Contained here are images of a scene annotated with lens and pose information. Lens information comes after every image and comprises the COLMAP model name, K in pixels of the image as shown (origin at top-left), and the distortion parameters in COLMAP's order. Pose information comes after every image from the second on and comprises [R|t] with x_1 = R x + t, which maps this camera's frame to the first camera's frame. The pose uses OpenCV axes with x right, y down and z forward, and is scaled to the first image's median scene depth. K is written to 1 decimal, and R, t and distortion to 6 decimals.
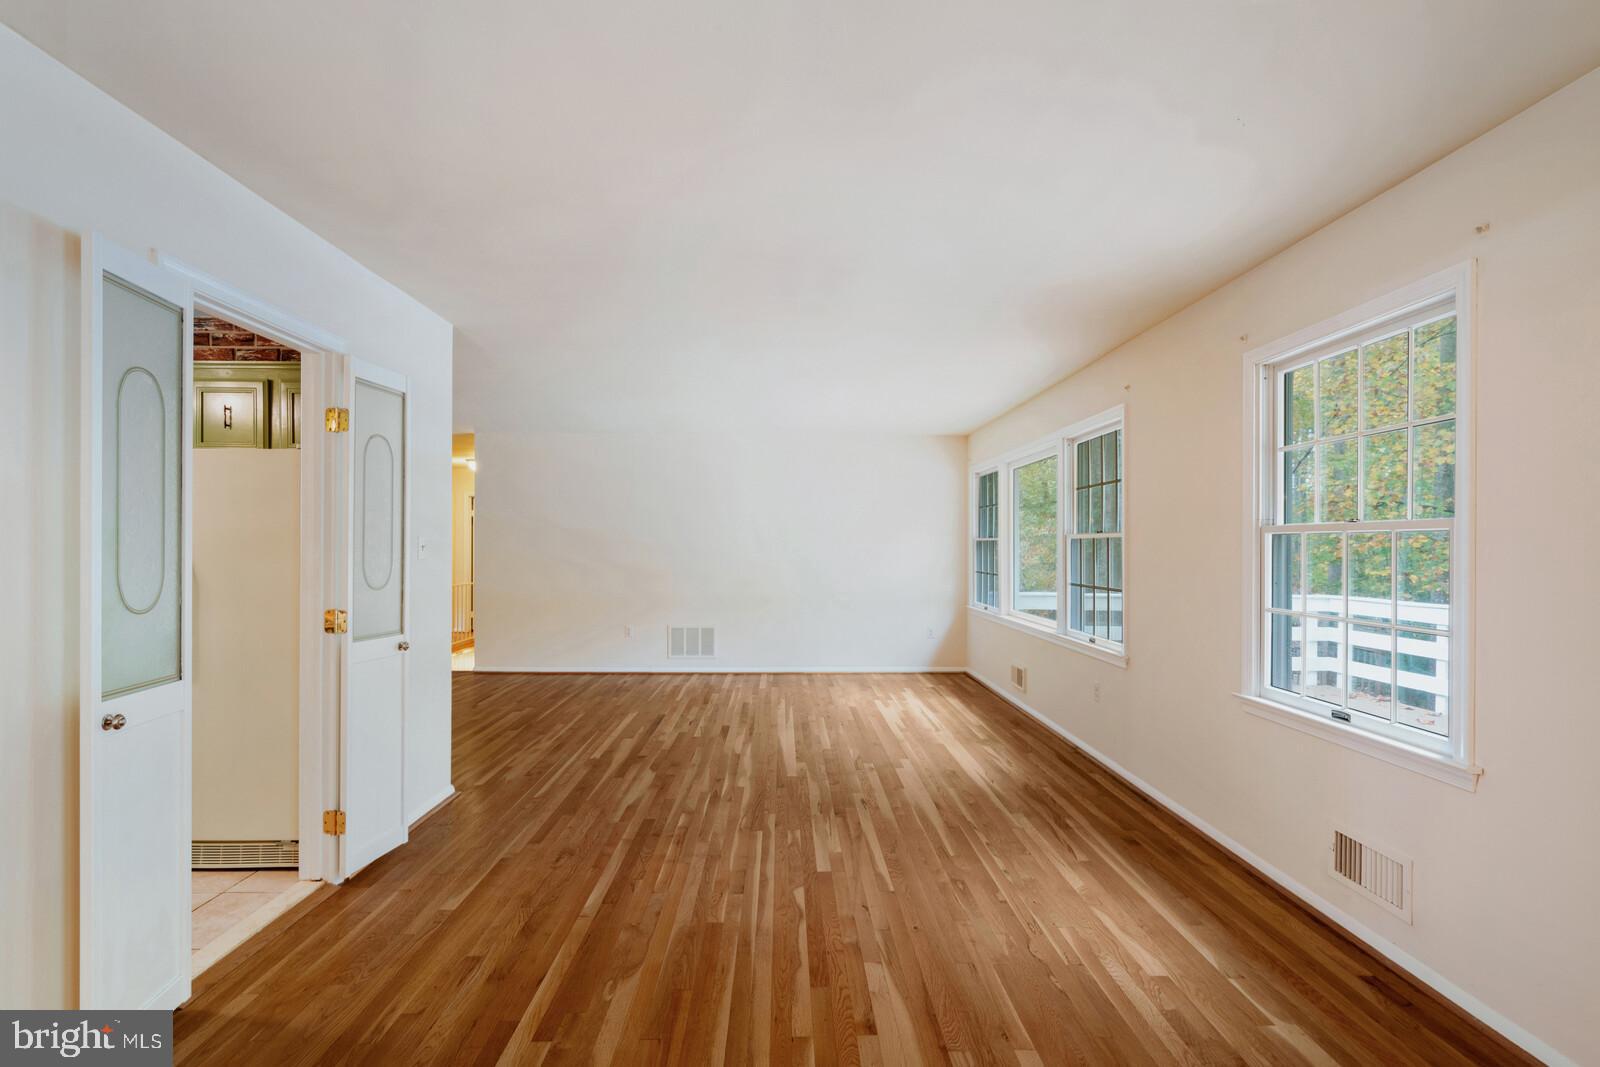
lens RADIAL K [[743.2, 0, 775.2], [0, 743.2, 543.9], [0, 0, 1]] dist [0.001282, 0.000334]
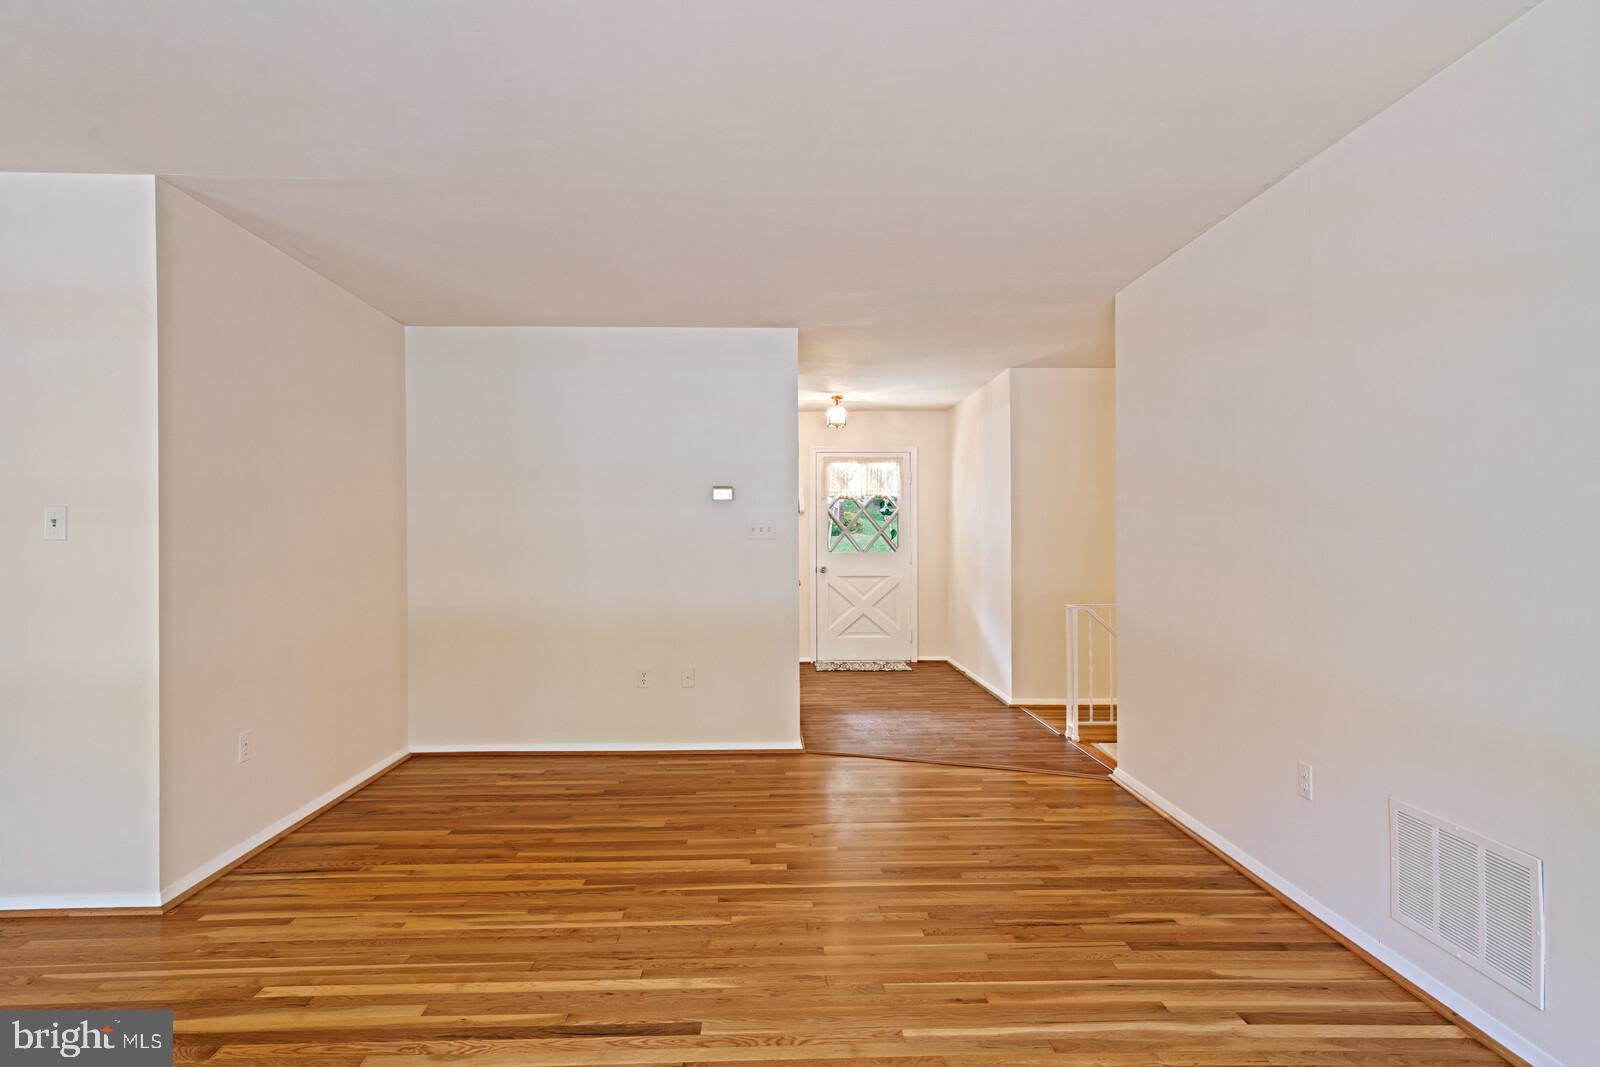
lens RADIAL K [[894.4, 0, 800.0], [0, 894.4, 533.5], [0, 0, 1]] dist [-0.001817, -0.000061]
pose [[0.045343, -0.004158, -0.998963, 0.511637], [0.005294, 0.999978, -0.003922, 0.030508], [0.998957, -0.005111, 0.045364, 2.181881]]
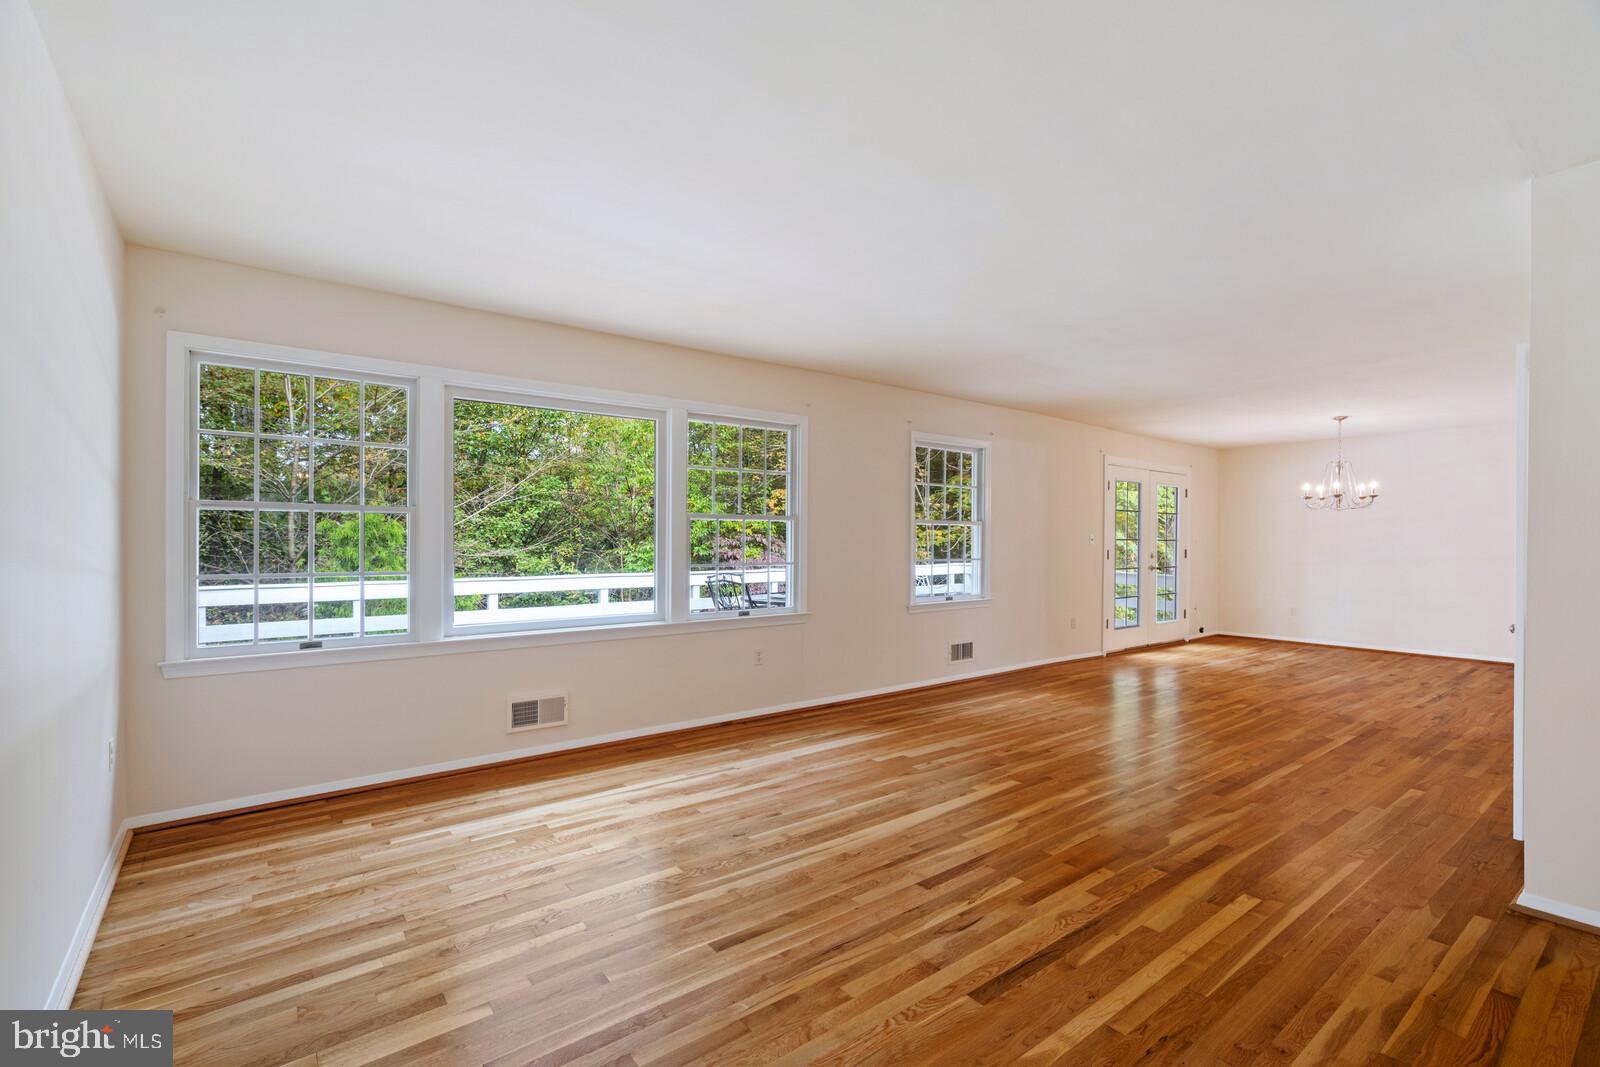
lens RADIAL K [[722.8, 0, 800.2], [0, 722.8, 547.8], [0, 0, 1]] dist [-0.001079, 0.000459]
pose [[-0.620431, -0.016342, 0.784090, -0.767265], [-0.008195, 0.999863, 0.014355, 0.029348], [-0.784218, 0.002481, -0.620481, 2.703541]]
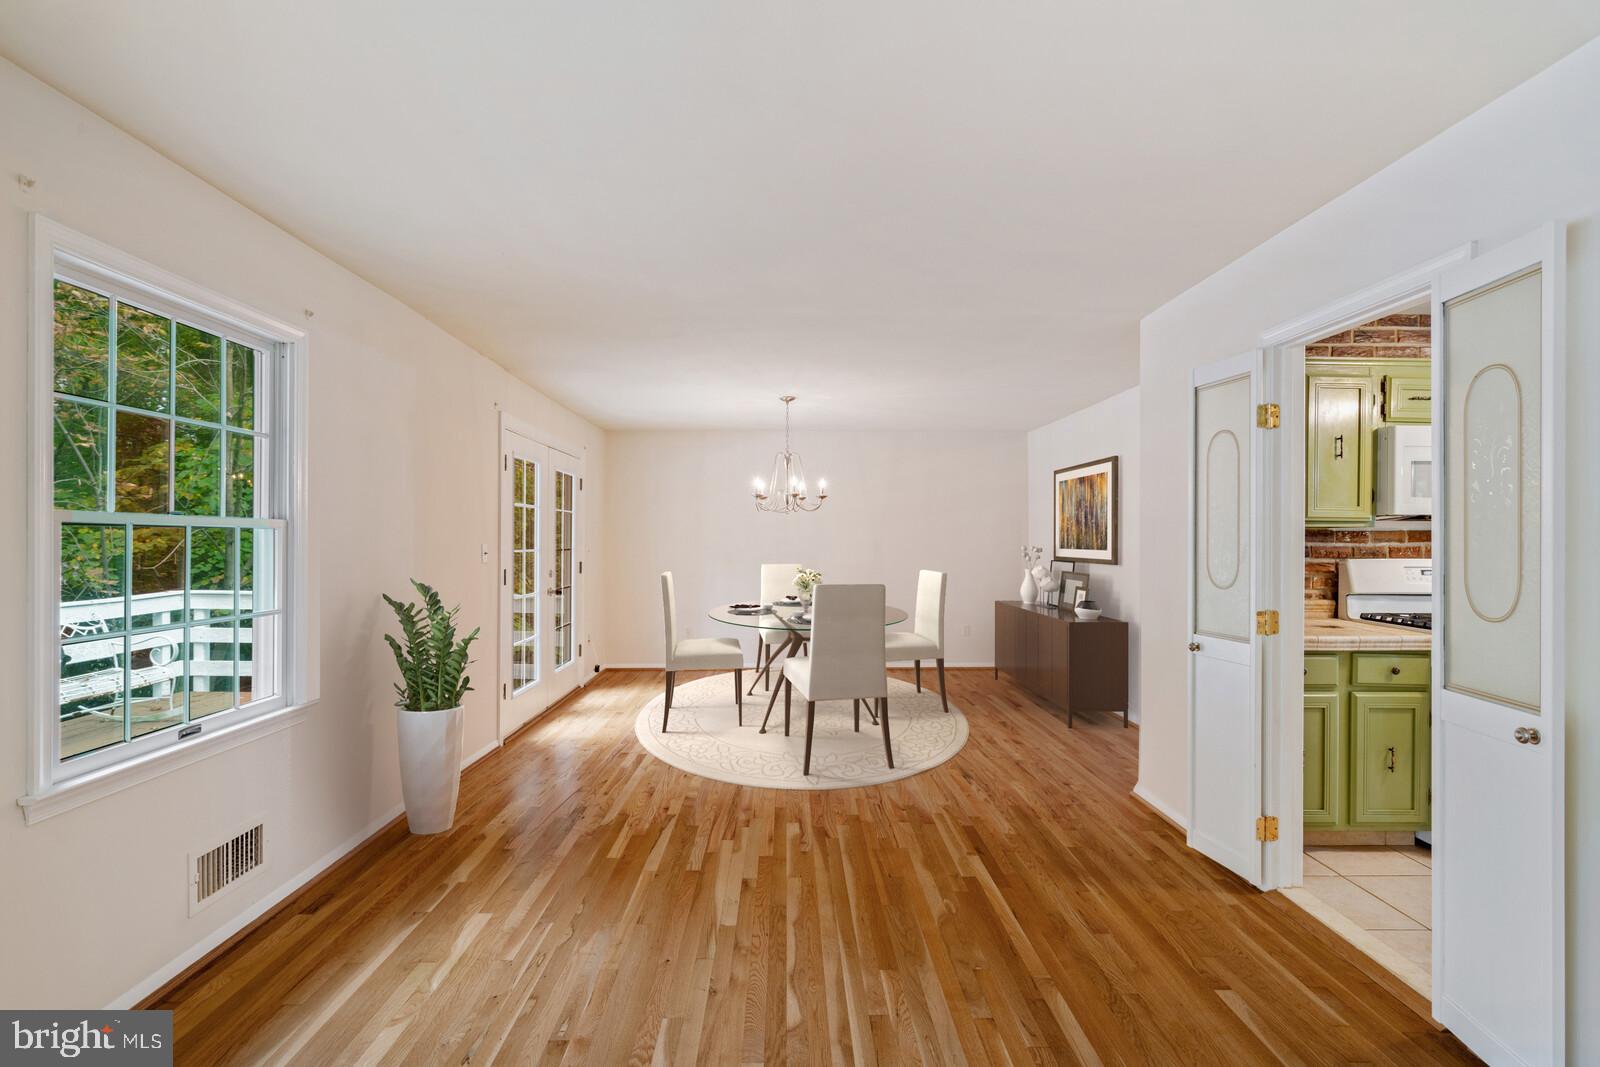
lens RADIAL K [[747.7, 0, 791.5], [0, 747.7, 538.6], [0, 0, 1]] dist [-0.002822, -0.000598]
pose [[-0.999844, -0.004901, -0.016981, 0.050525], [-0.004844, 0.999982, -0.003419, -0.001308], [0.016997, -0.003336, -0.999850, 1.789004]]
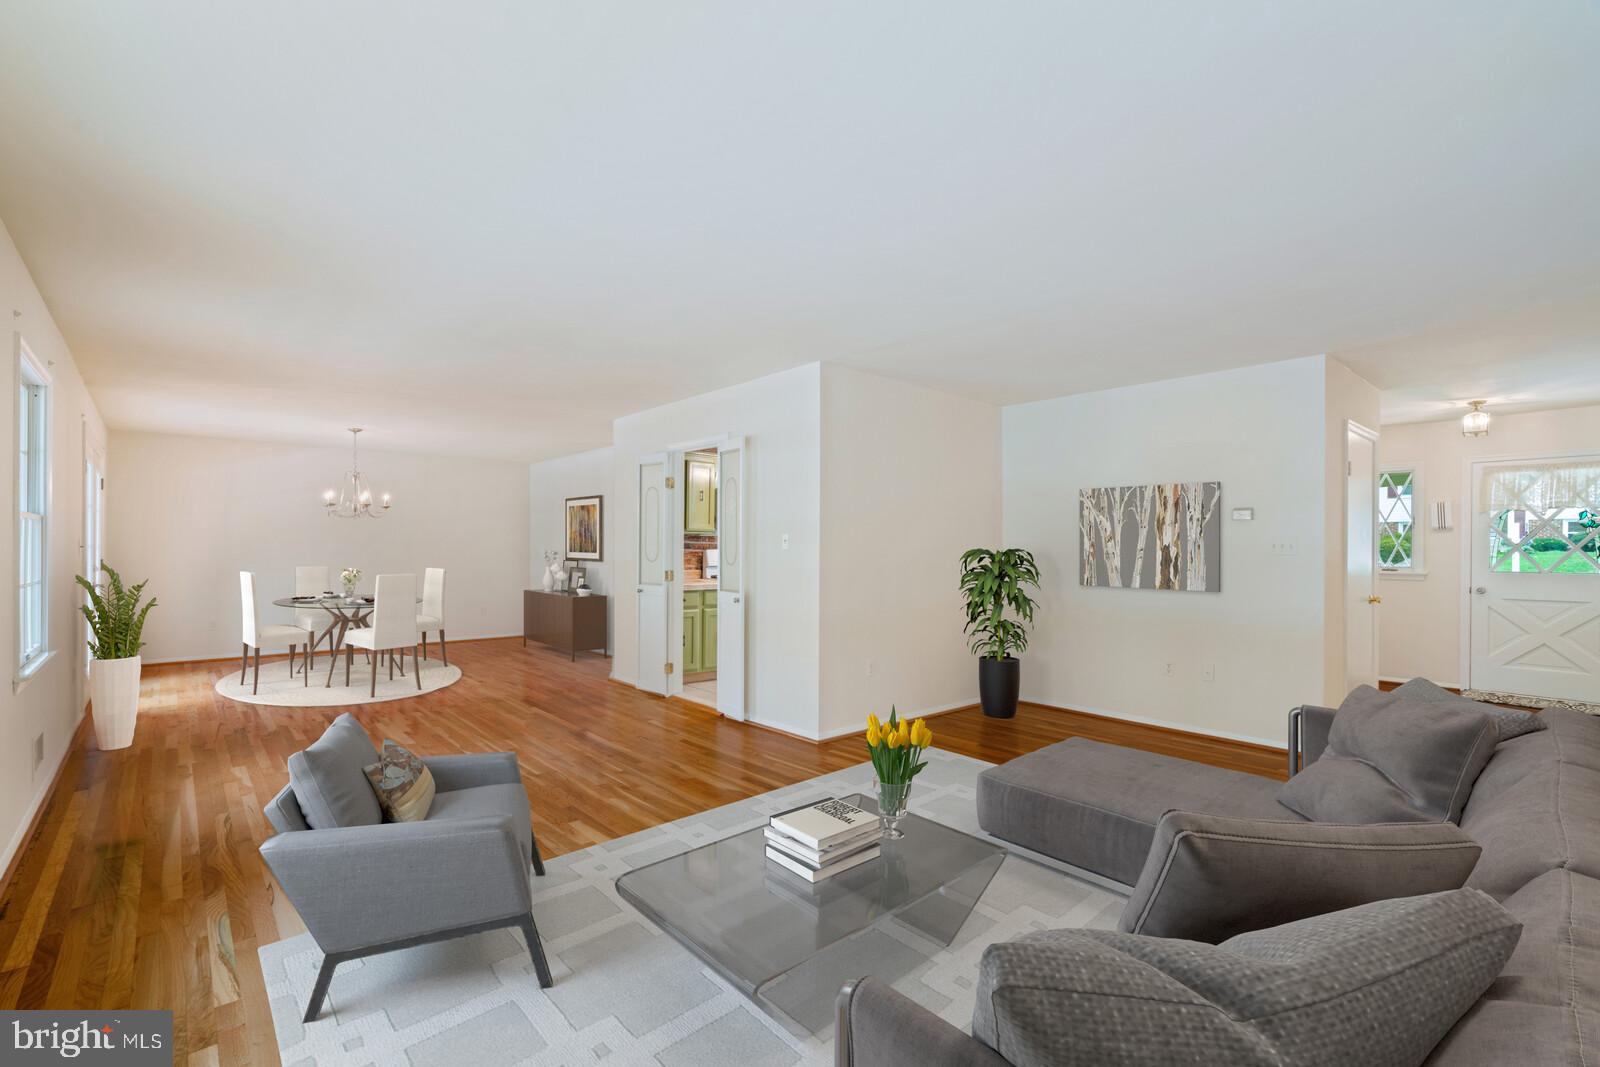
lens RADIAL K [[722.8, 0, 800.2], [0, 722.8, 547.8], [0, 0, 1]] dist [-0.001079, 0.000459]
pose [[-0.744674, -0.007335, -0.667388, 0.559288], [-0.004846, 0.999973, -0.005584, 0.032086], [0.667411, -0.000924, -0.744689, 2.693945]]
